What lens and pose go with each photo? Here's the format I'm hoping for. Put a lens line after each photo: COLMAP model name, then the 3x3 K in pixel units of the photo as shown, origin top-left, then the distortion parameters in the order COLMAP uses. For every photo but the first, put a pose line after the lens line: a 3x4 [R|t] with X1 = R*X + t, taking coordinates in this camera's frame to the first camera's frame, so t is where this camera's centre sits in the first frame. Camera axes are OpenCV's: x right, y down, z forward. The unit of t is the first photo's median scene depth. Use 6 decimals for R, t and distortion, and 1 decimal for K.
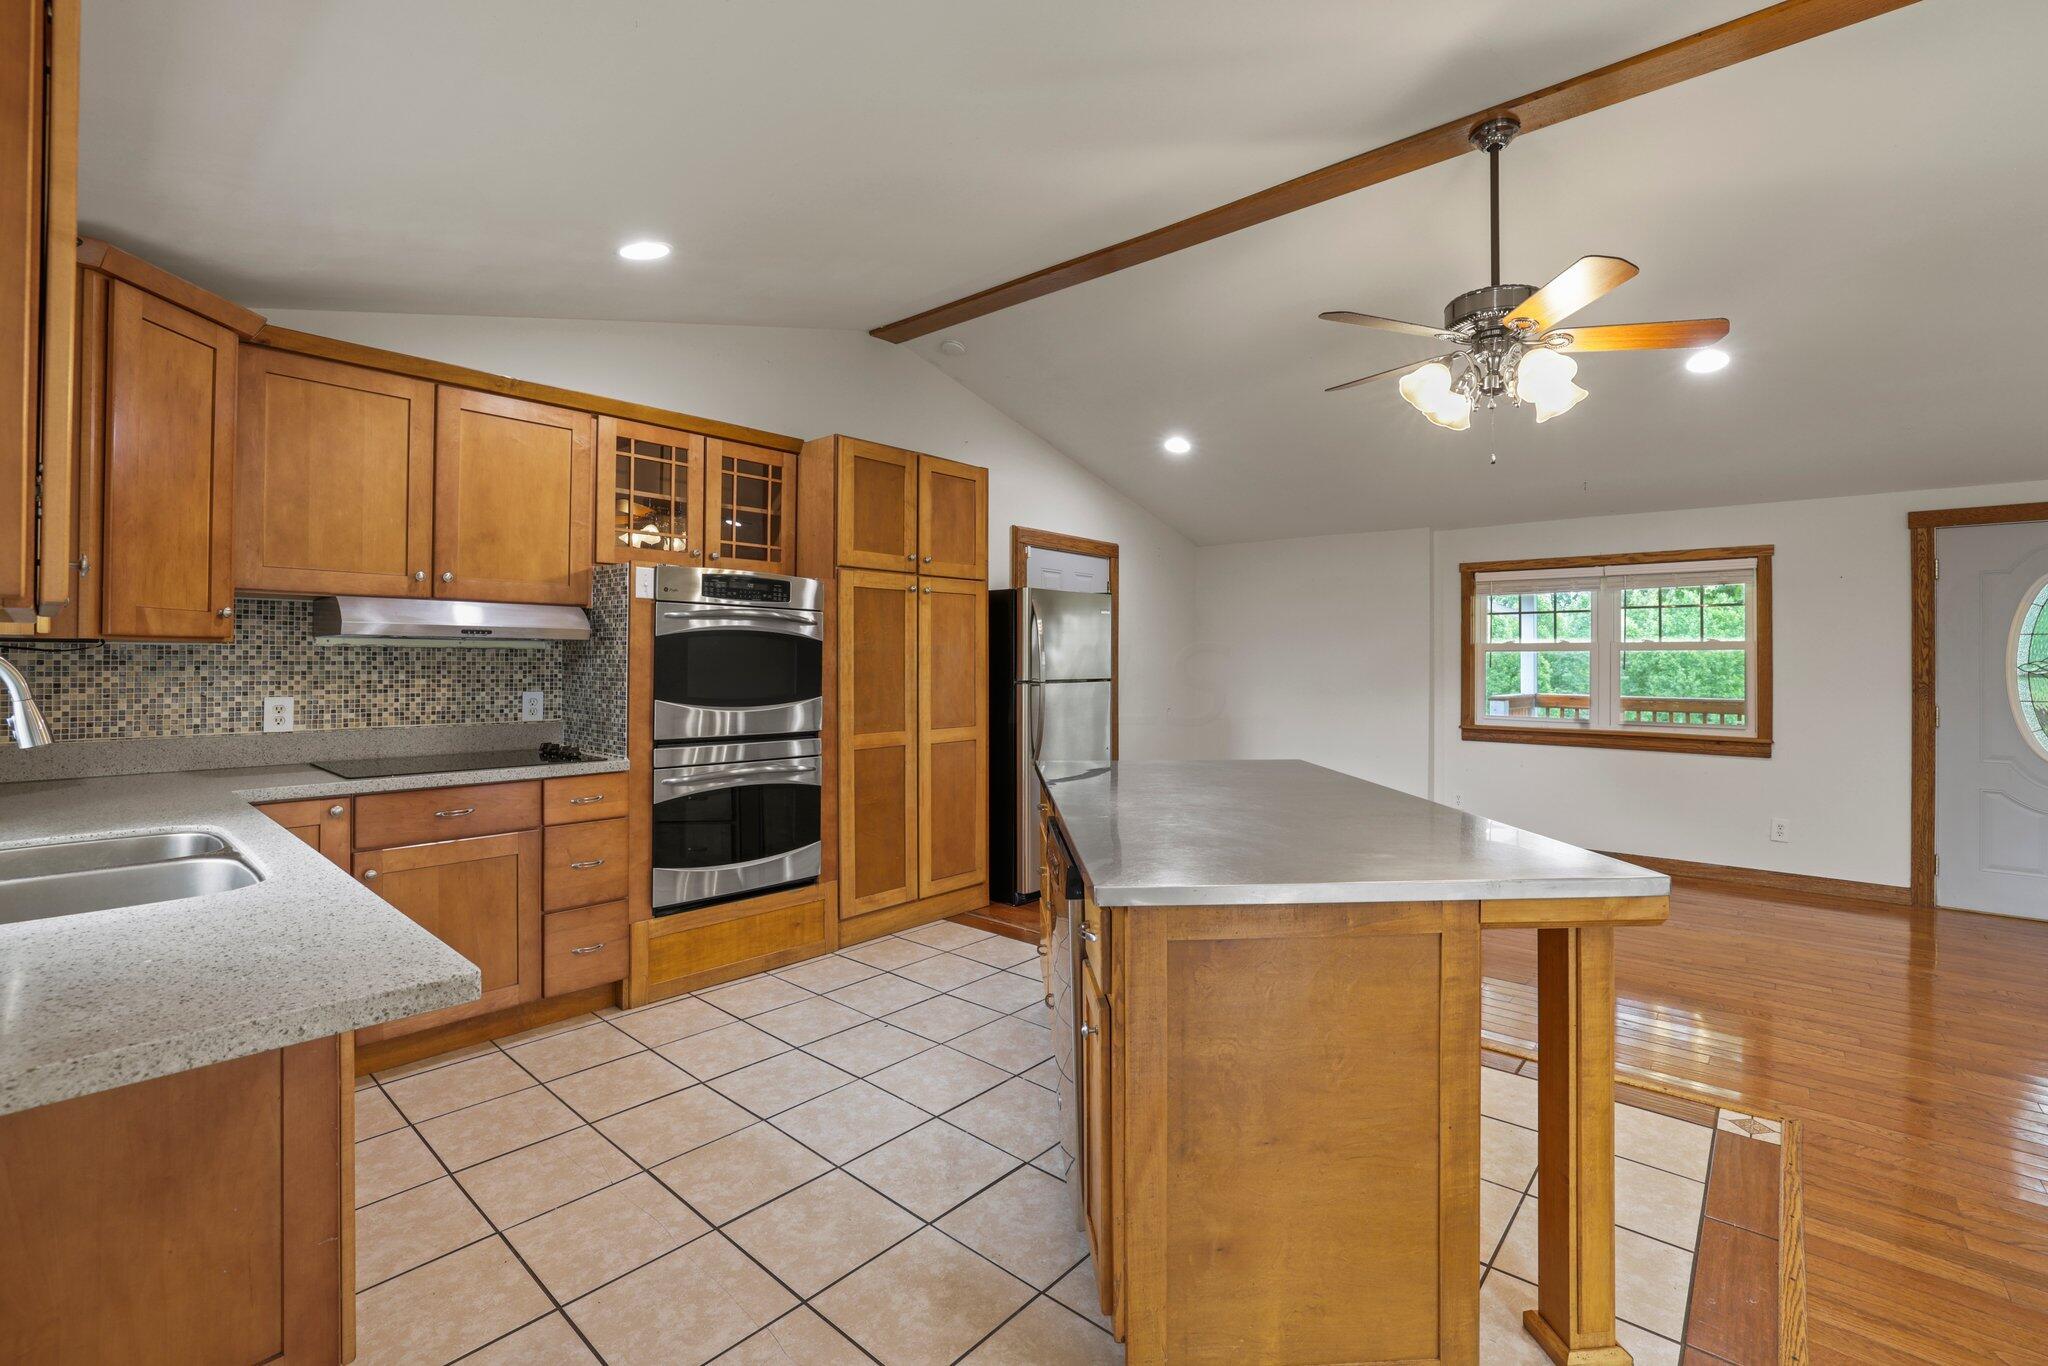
lens RADIAL K [[889.2, 0, 1030.8], [0, 889.2, 653.8], [0, 0, 1]] dist [-0.049411, 0.017706]
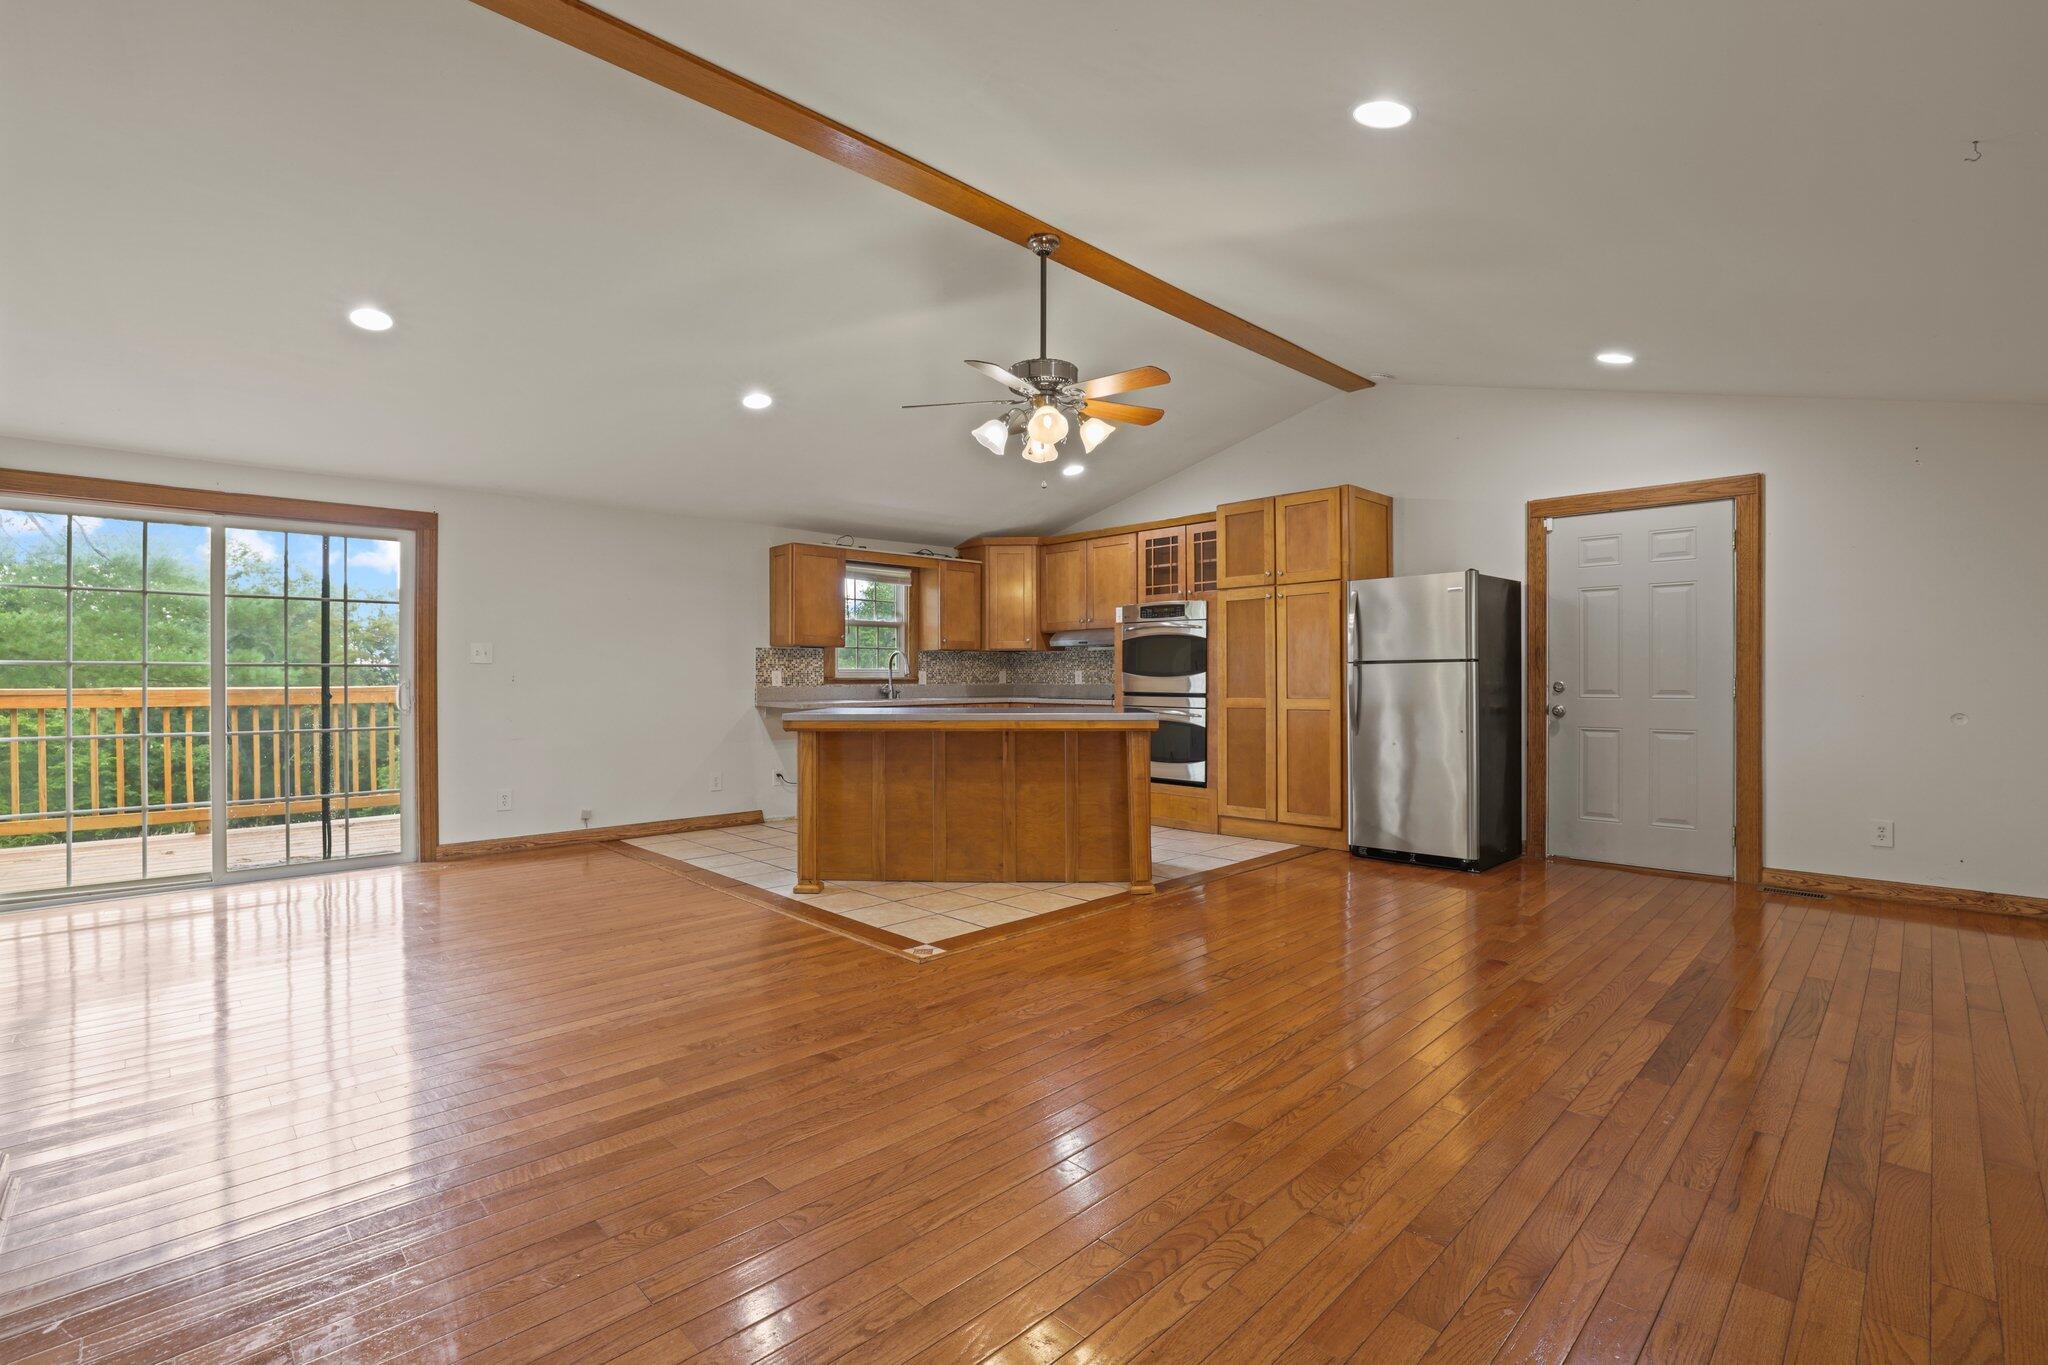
lens RADIAL K [[923.3, 0, 1027.1], [0, 923.3, 677.2], [0, 0, 1]] dist [-0.048528, 0.021534]
pose [[-0.079087, -0.005171, -0.996854, 1.435693], [0.010372, 0.999928, -0.006009, 0.062740], [0.996814, -0.010814, -0.079028, 0.792172]]
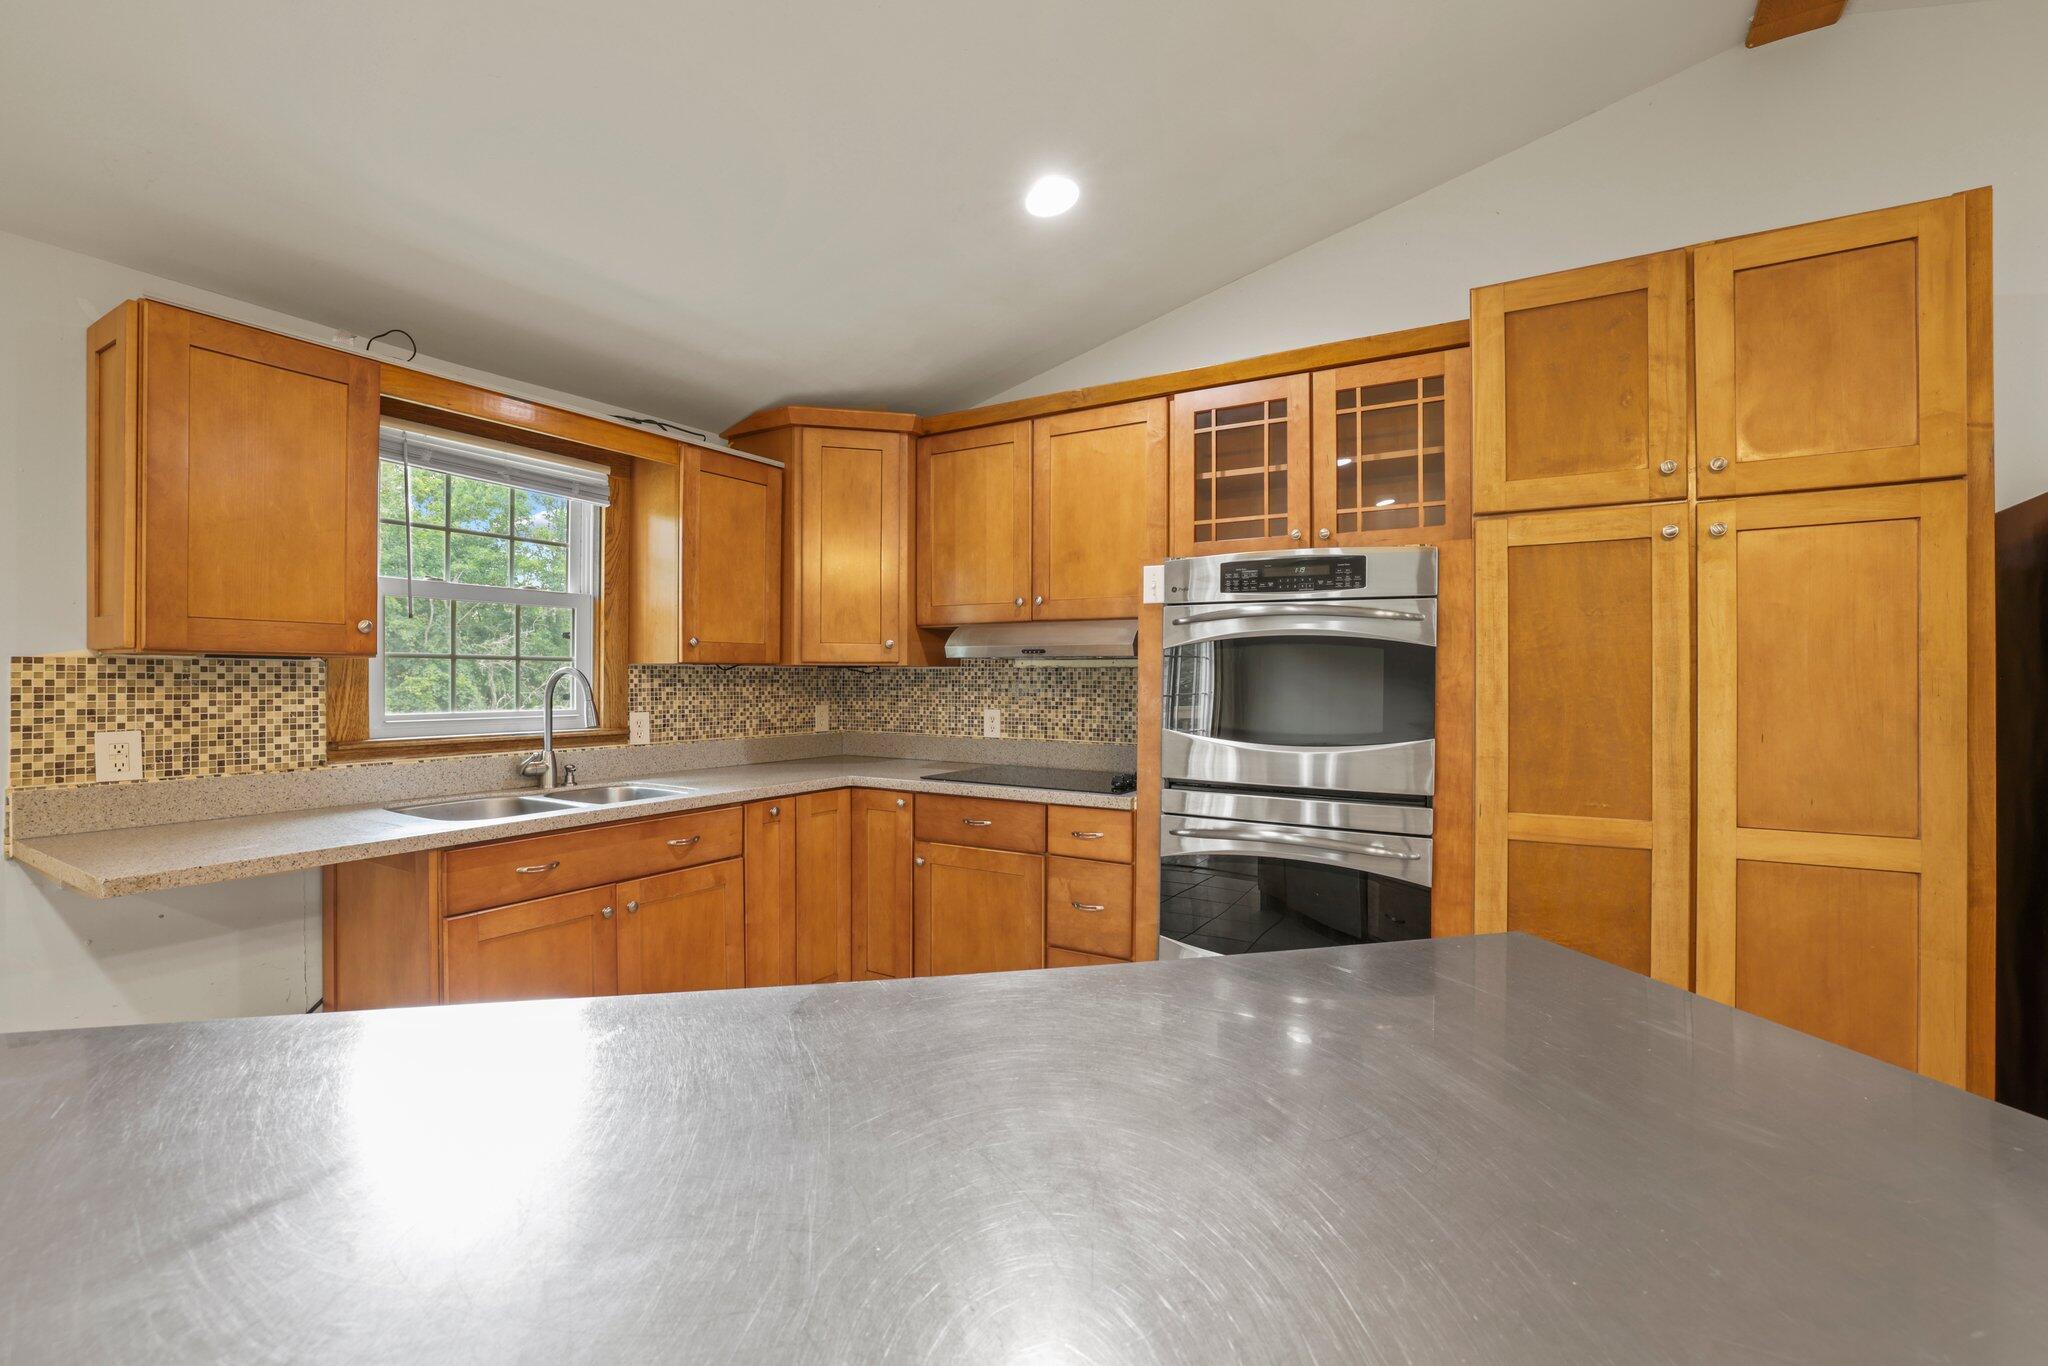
lens RADIAL K [[889.0, 0, 1024.0], [0, 889.0, 683.0], [0, 0, 1]] dist [-0.050144, 0.017716]
pose [[0.172714, 0.000388, -0.984972, 0.294600], [0.005482, 0.999984, 0.001355, 0.007794], [0.984957, -0.005633, 0.172709, 0.612947]]
